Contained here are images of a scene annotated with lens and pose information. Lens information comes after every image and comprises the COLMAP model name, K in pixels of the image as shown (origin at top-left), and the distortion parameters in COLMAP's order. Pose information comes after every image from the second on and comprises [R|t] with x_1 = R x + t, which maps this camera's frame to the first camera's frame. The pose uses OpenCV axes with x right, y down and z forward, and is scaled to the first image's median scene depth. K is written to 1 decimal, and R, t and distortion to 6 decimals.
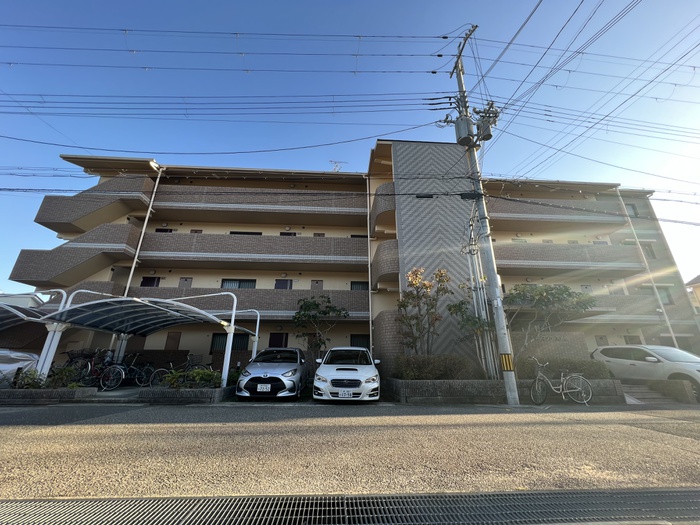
lens RADIAL K [[279.6, 0, 350.0], [0, 279.6, 262.5], [0, 0, 1]] dist [-0.001615, -0.000005]
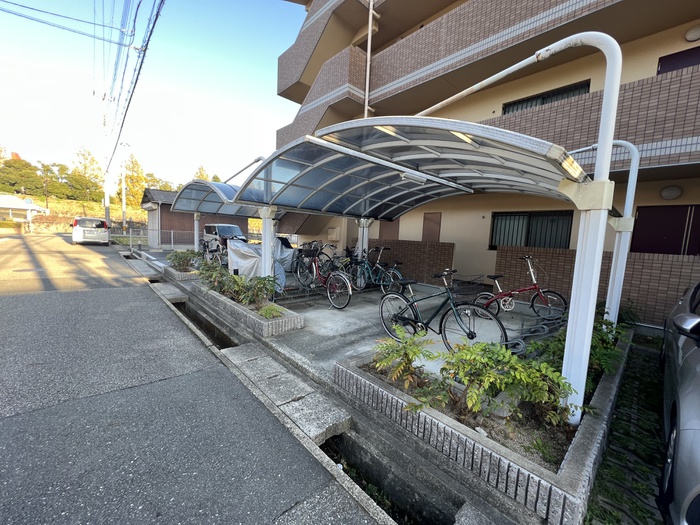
lens RADIAL K [[279.6, 0, 350.0], [0, 279.6, 262.5], [0, 0, 1]] dist [-0.001615, -0.000005]
pose [[0.635246, 0.103775, -0.765306, -0.255445], [0.222314, 0.924418, 0.309883, 0.118406], [0.739621, -0.366990, 0.564162, 0.476224]]
